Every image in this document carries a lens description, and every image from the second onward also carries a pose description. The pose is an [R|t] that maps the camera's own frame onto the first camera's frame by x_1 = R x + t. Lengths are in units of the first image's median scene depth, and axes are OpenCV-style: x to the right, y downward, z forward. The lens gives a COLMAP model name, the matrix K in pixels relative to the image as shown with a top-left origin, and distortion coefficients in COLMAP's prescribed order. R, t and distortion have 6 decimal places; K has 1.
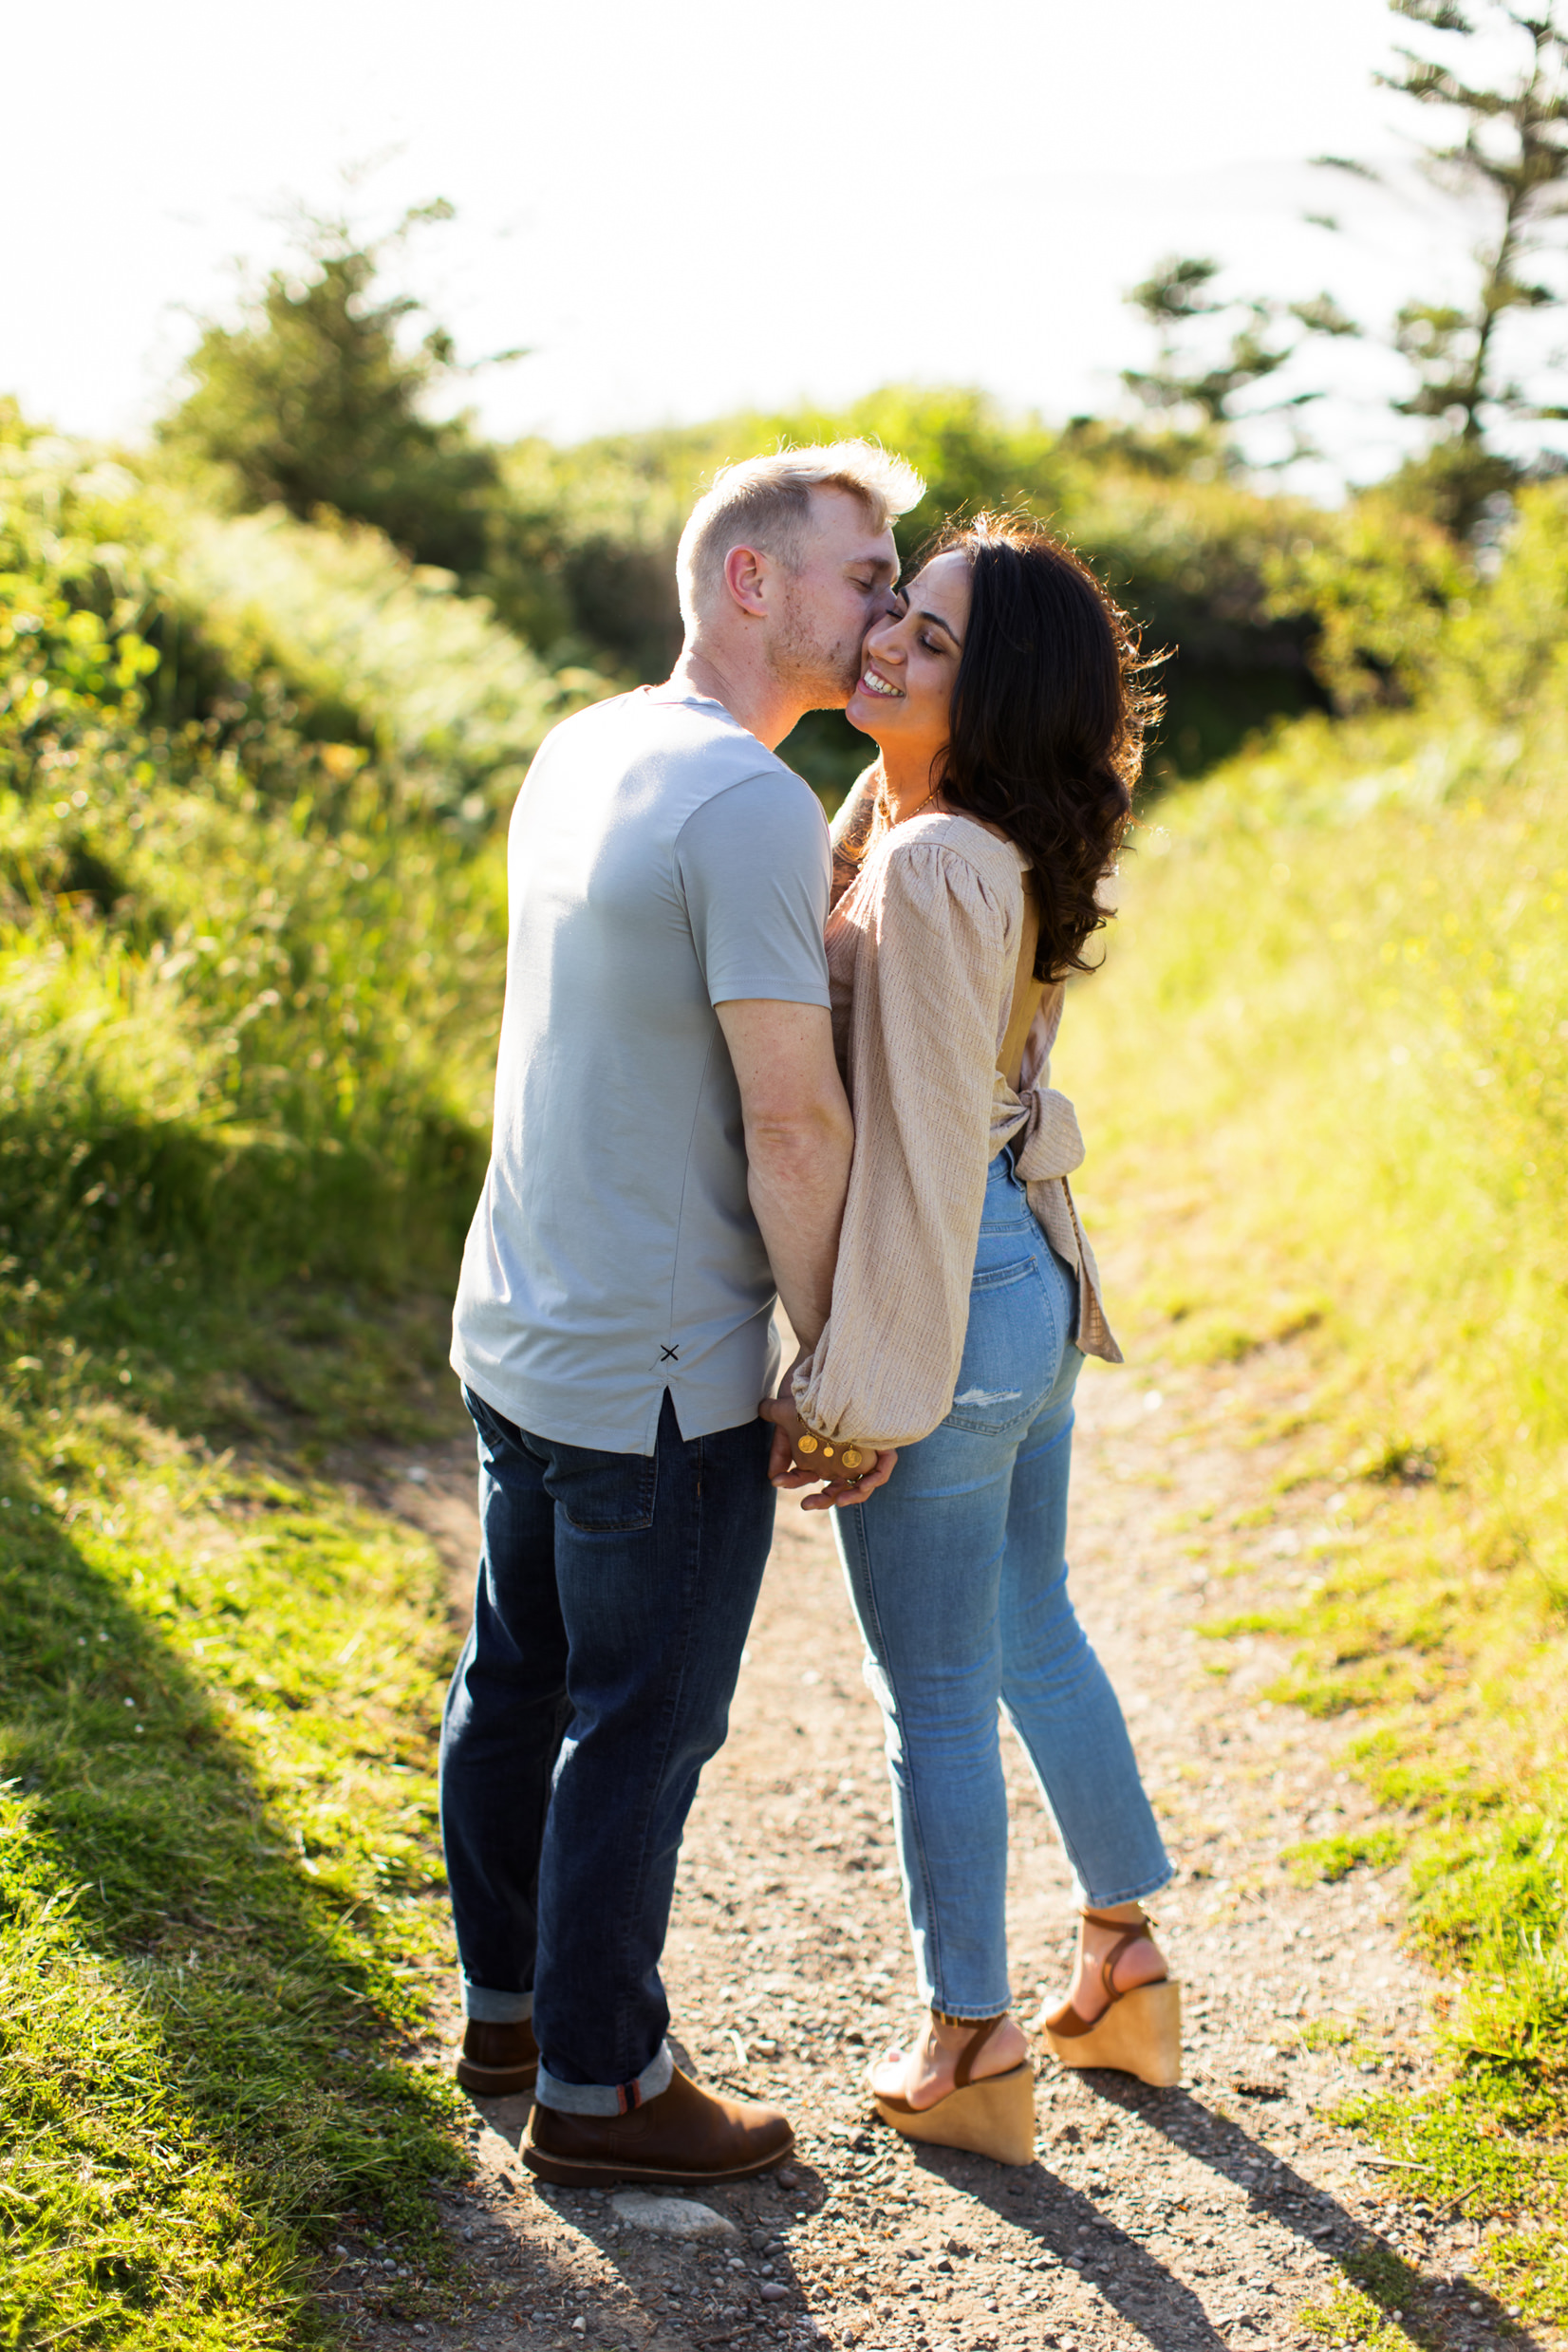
lens RADIAL K [[3418.4, 0, 769.0], [0, 3418.4, 1173.9], [0, 0, 1]] dist [0.022683, 0.000000]
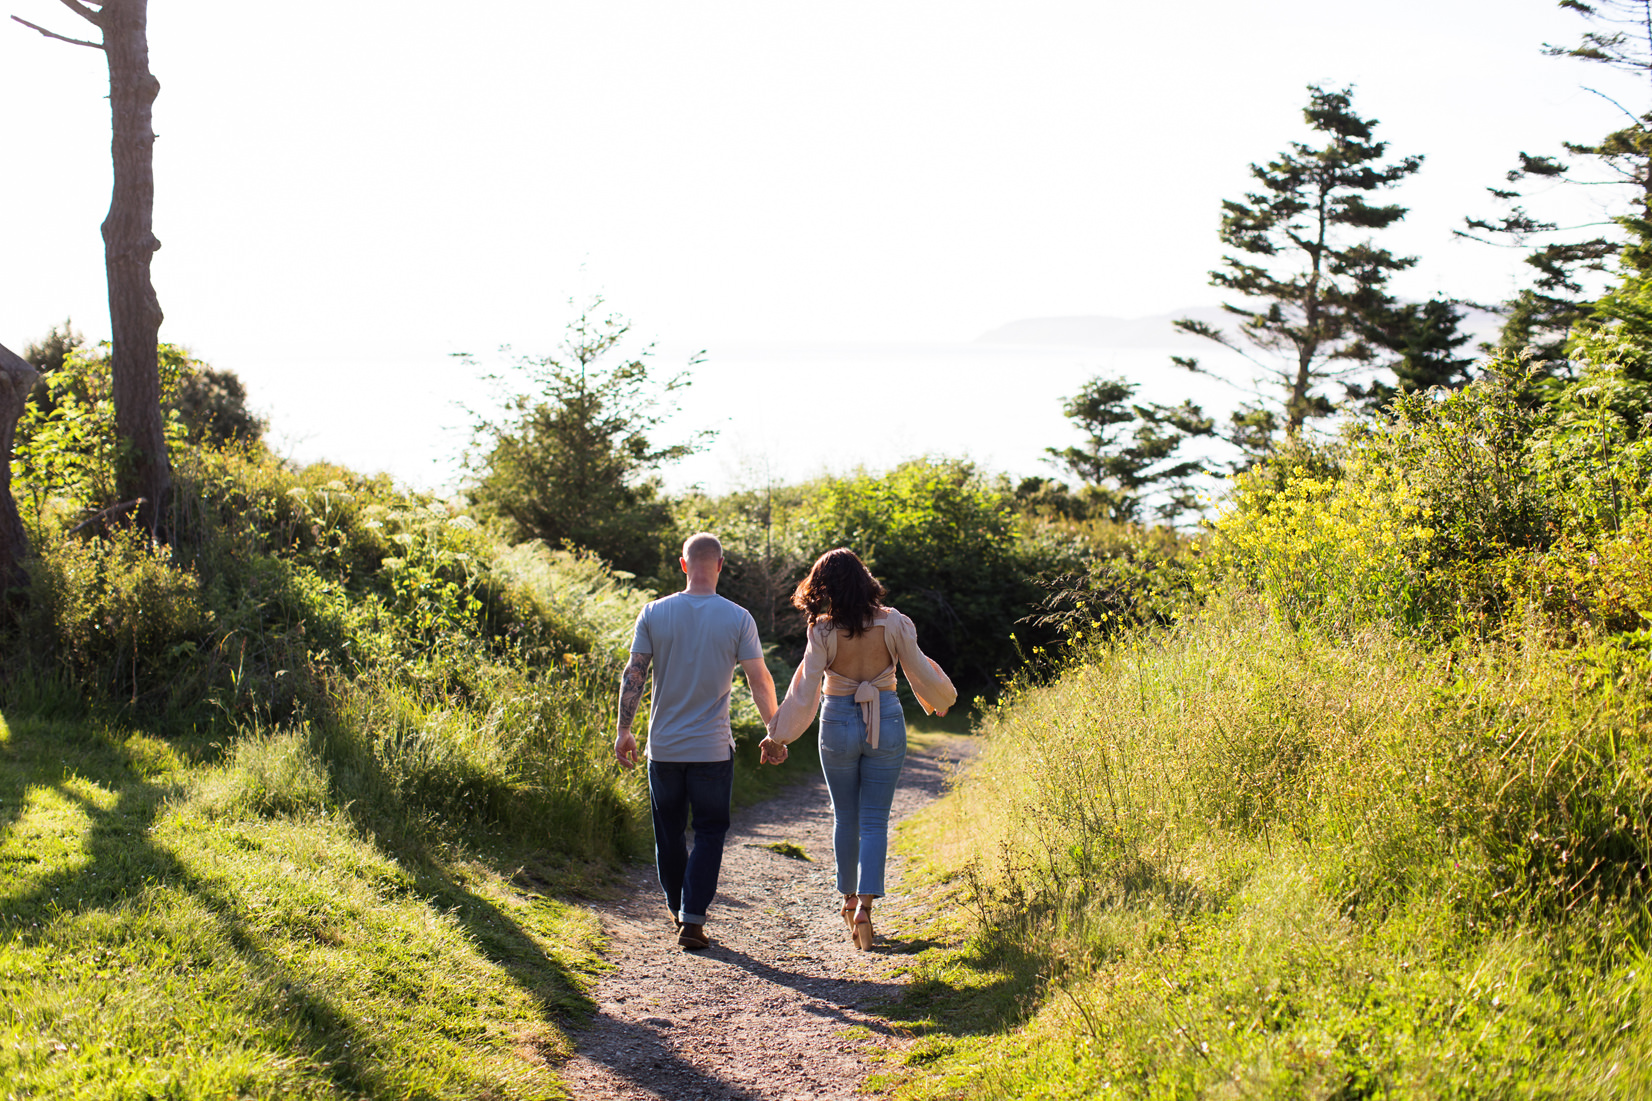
lens RADIAL K [[2401.0, 0, 820.5], [0, 2401.0, 551.2], [0, 0, 1]] dist [0.022683, 0.000000]
pose [[0.999722, -0.007969, -0.022176, 0.024699], [0.003664, 0.982207, -0.187767, 0.038491], [0.023277, 0.187634, 0.981963, -0.181808]]
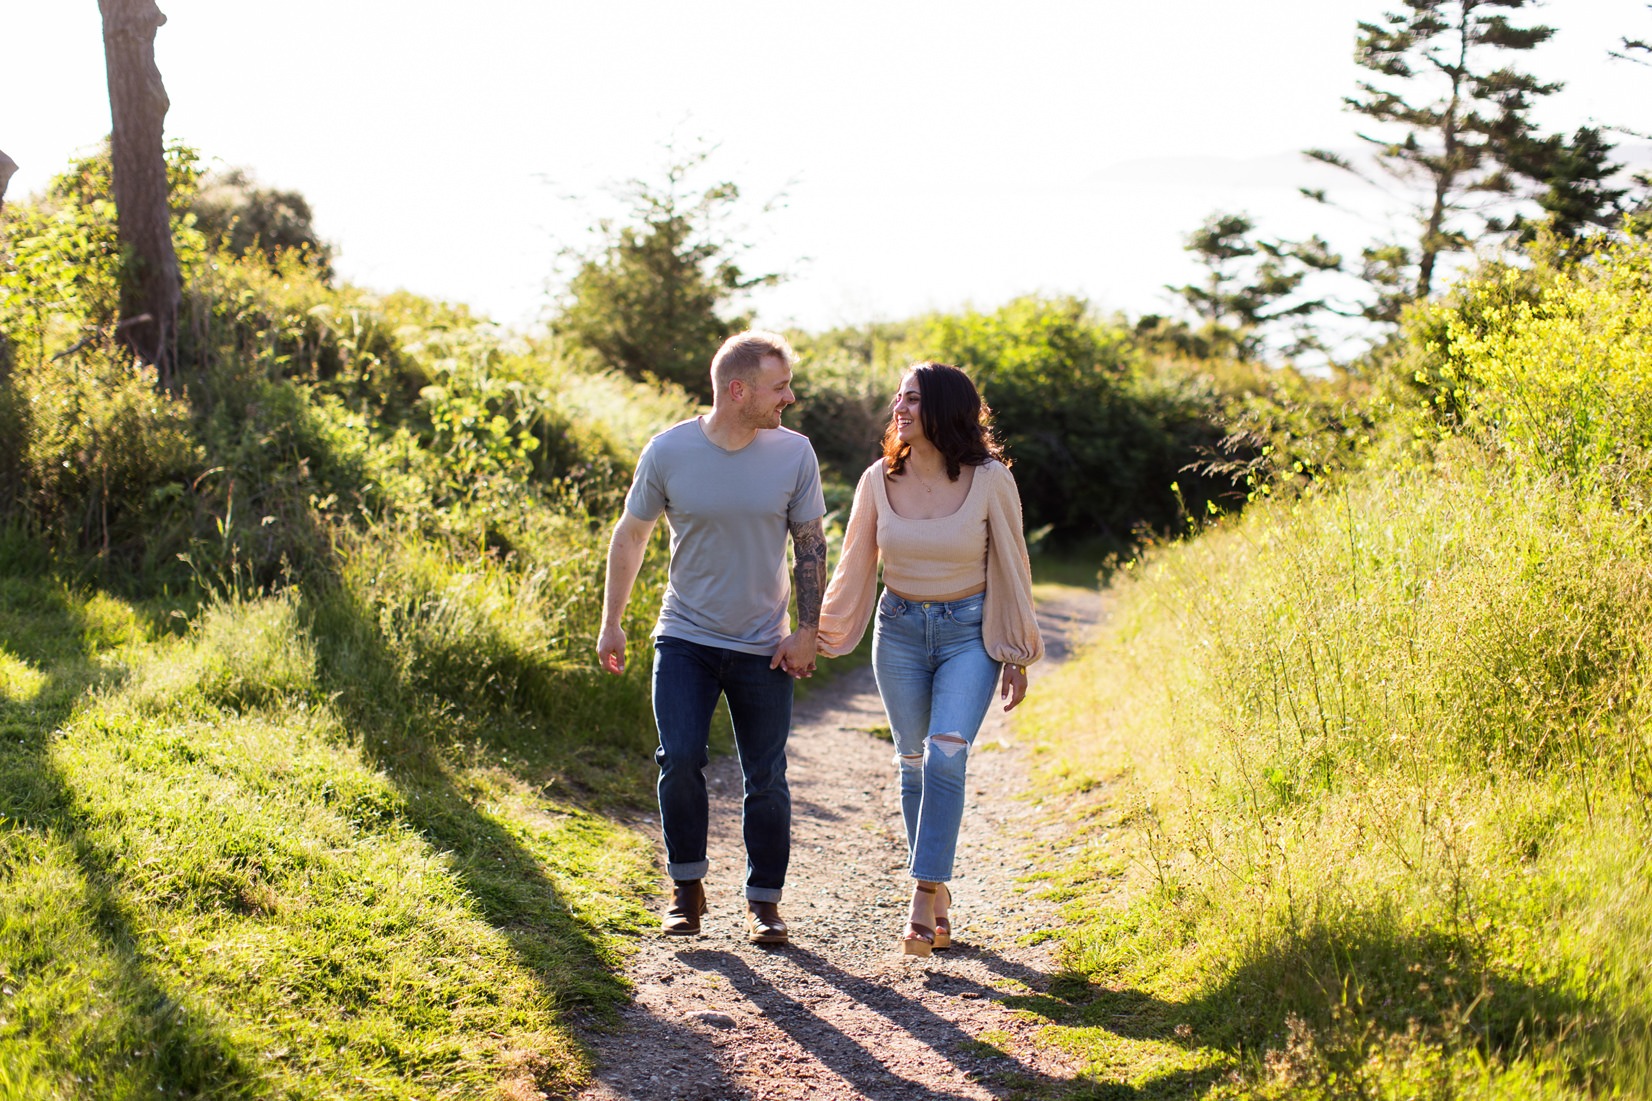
lens RADIAL K [[2401.0, 0, 835.4], [0, 2401.0, 545.9], [0, 0, 1]] dist [0.022683, 0.000000]
pose [[0.998314, 0.004804, -0.057846, 0.020625], [-0.011993, 0.992137, -0.124580, 0.024106], [0.056793, 0.125064, 0.990522, -0.096366]]
